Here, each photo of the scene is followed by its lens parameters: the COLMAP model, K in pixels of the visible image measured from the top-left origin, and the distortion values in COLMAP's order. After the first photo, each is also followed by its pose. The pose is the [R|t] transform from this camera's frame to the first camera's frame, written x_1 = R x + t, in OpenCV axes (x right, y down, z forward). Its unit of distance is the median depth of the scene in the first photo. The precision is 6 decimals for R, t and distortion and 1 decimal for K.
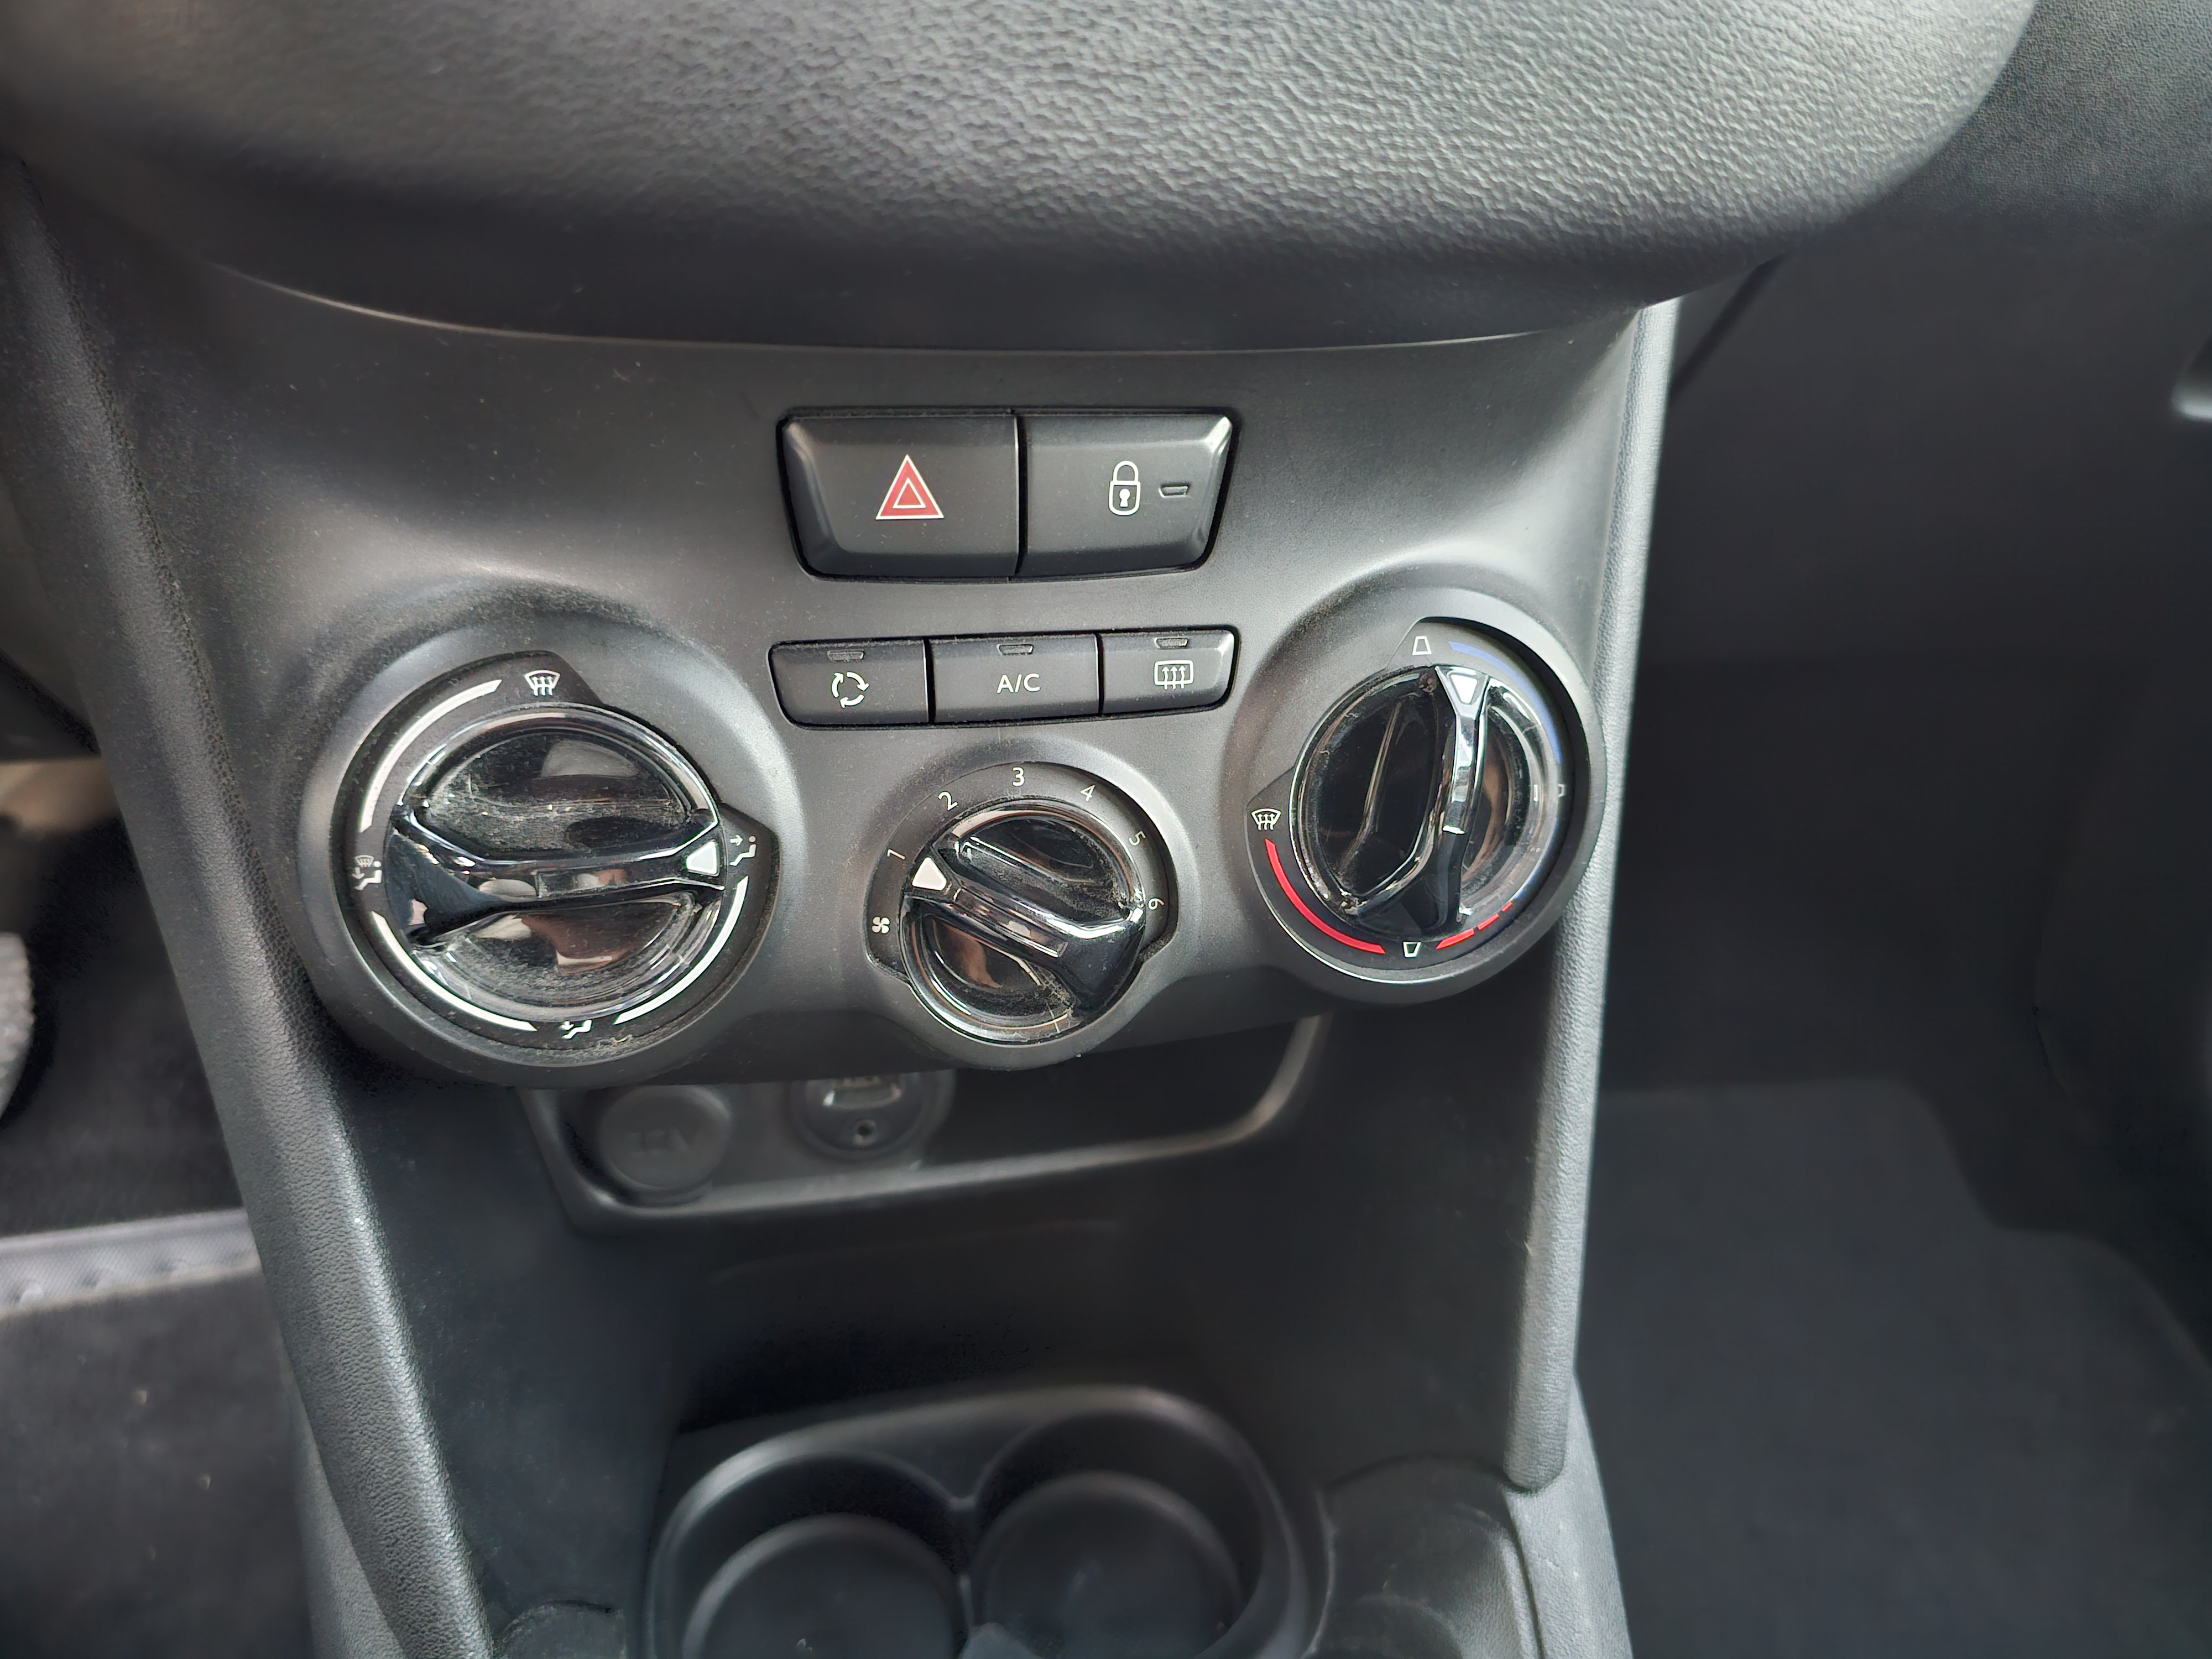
lens RADIAL K [[1561.6, 0, 1112.4], [0, 1561.6, 831.3], [0, 0, 1]] dist [0.003083, -0.000616]
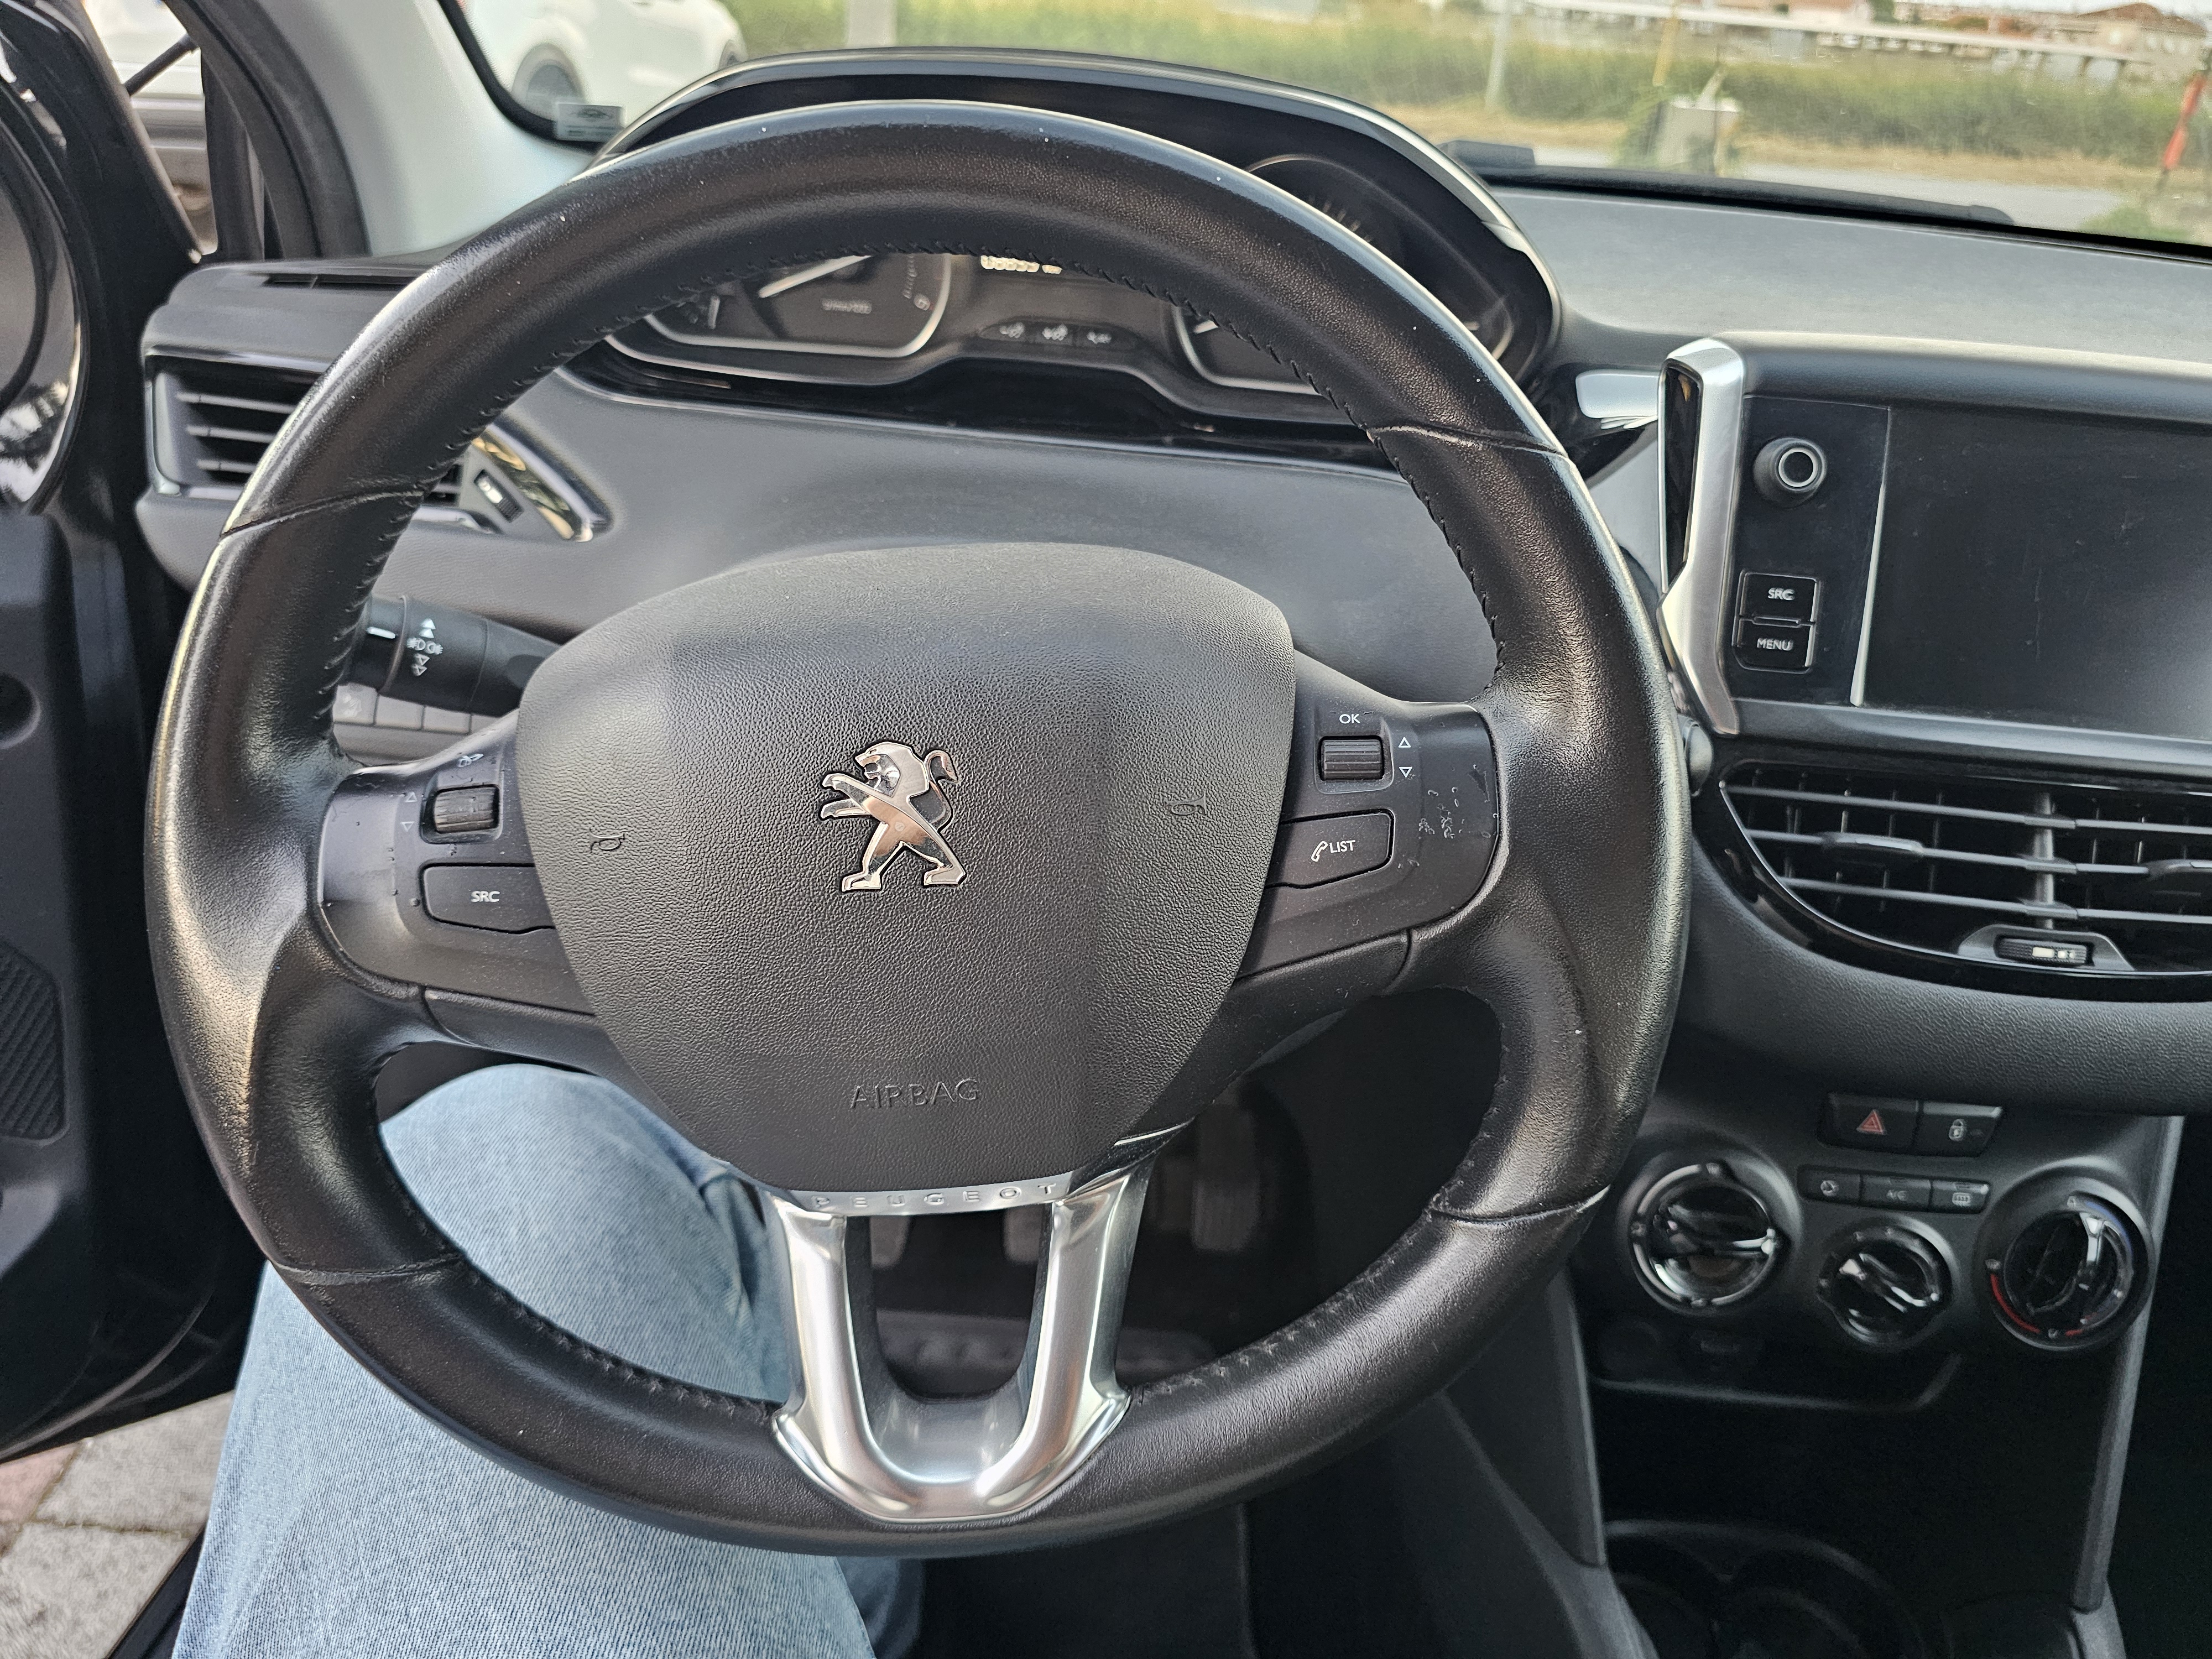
lens RADIAL K [[1522.0, 0, 1106.0], [0, 1522.0, 829.5], [0, 0, 1]] dist [0.001972, -0.011856]
pose [[0.958484, 0.118977, -0.259138, -0.656916], [-0.156993, 0.978837, -0.131268, -0.138208], [0.238036, 0.166501, 0.956878, -1.589829]]
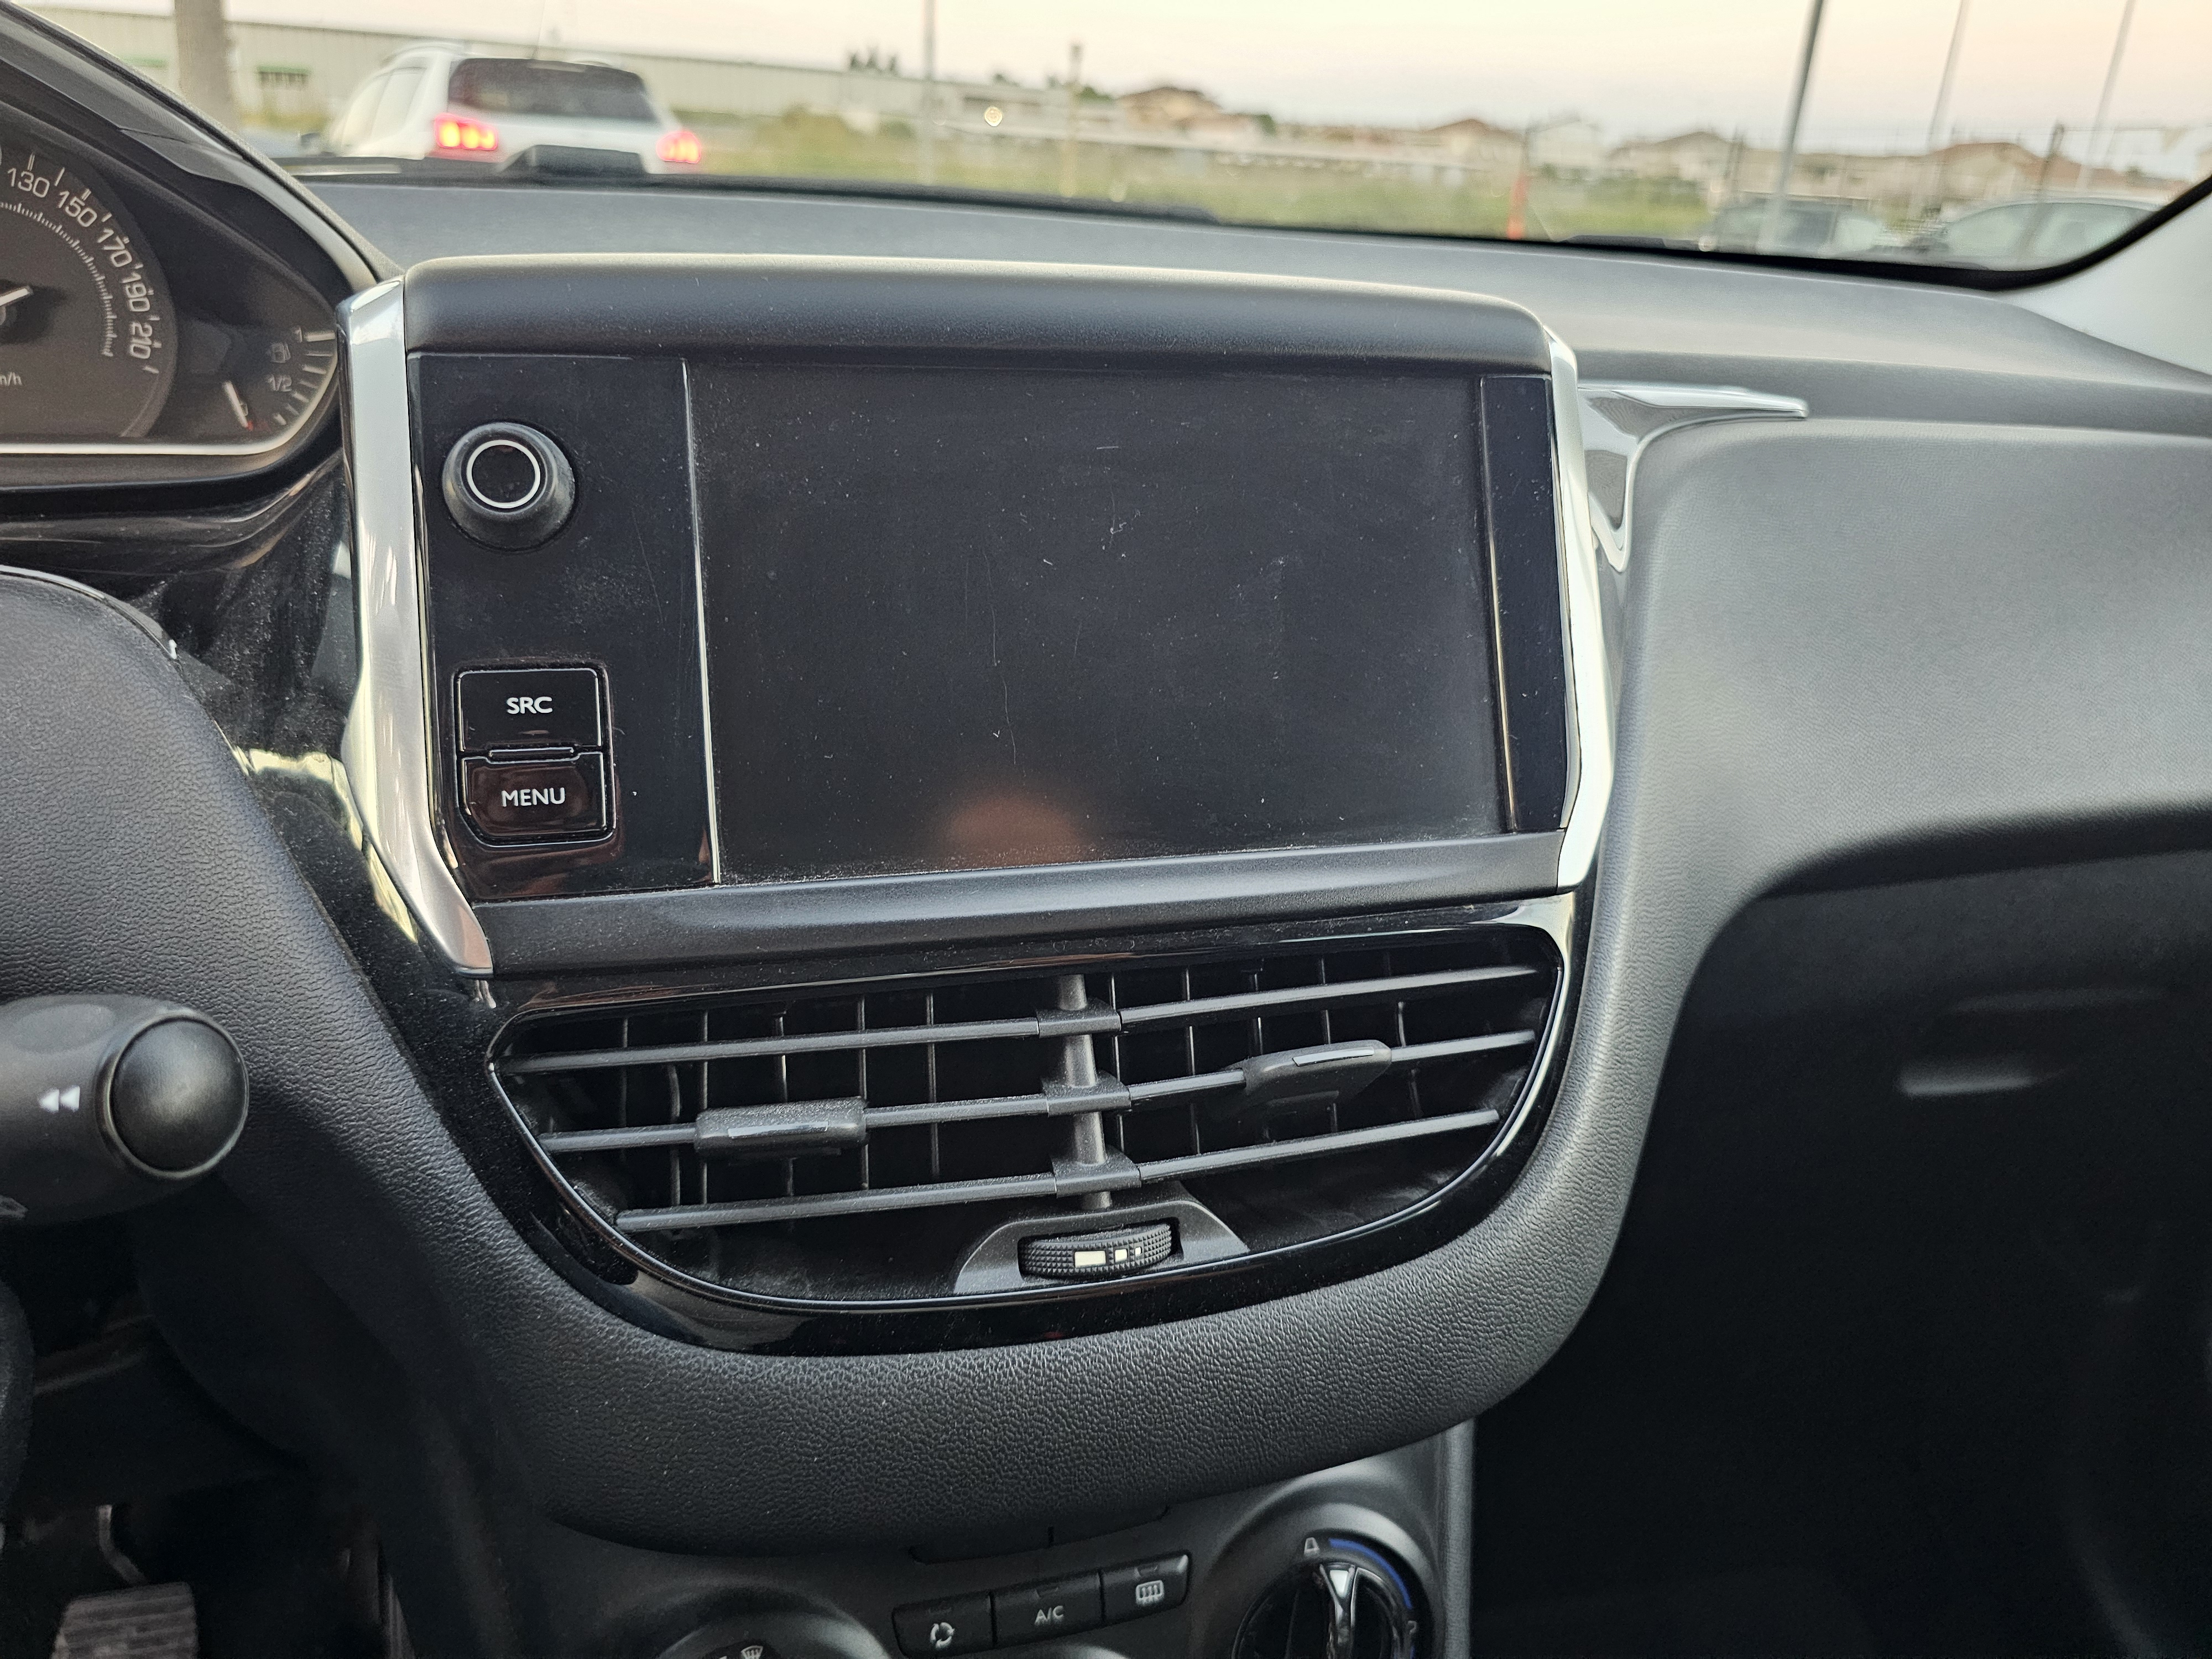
lens RADIAL K [[1522.0, 0, 1106.0], [0, 1522.0, 829.5], [0, 0, 1]] dist [0.001972, -0.011856]
pose [[0.998885, -0.043965, 0.017207, 0.003894], [0.046653, 0.975101, -0.216799, -0.487808], [-0.007247, 0.217360, 0.976065, -0.599130]]
